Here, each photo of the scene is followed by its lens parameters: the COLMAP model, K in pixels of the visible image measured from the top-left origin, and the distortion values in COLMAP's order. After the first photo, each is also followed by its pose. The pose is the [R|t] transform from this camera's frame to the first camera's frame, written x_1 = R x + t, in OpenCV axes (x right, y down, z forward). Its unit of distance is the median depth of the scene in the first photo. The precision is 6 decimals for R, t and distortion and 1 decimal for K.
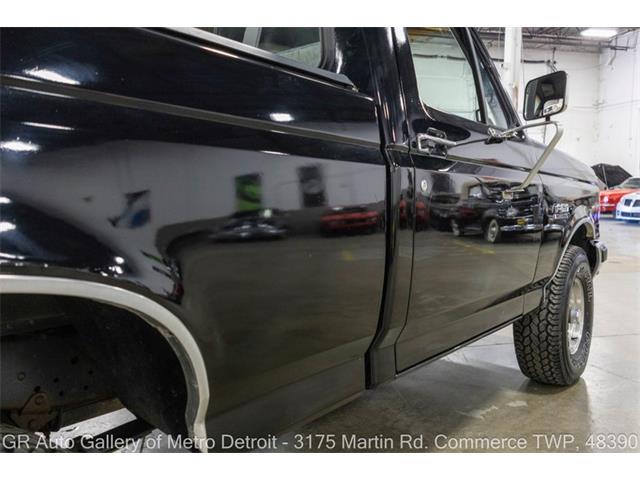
lens RADIAL K [[511.4, 0, 321.5], [0, 511.4, 239.6], [0, 0, 1]] dist [0.021418, 0.000876]
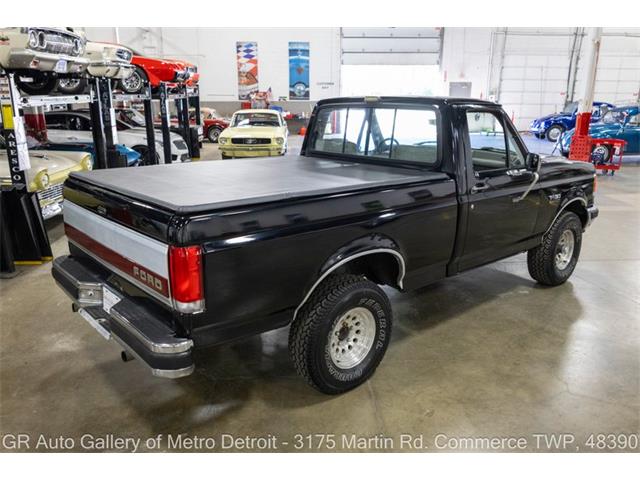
lens RADIAL K [[511.4, 0, 319.7], [0, 511.4, 240.3], [0, 0, 1]] dist [0.021418, 0.000876]
pose [[0.985342, 0.067361, -0.156726, -0.085250], [-0.034209, 0.978098, 0.205312, -0.232913], [0.167123, -0.196942, 0.966066, -0.918140]]
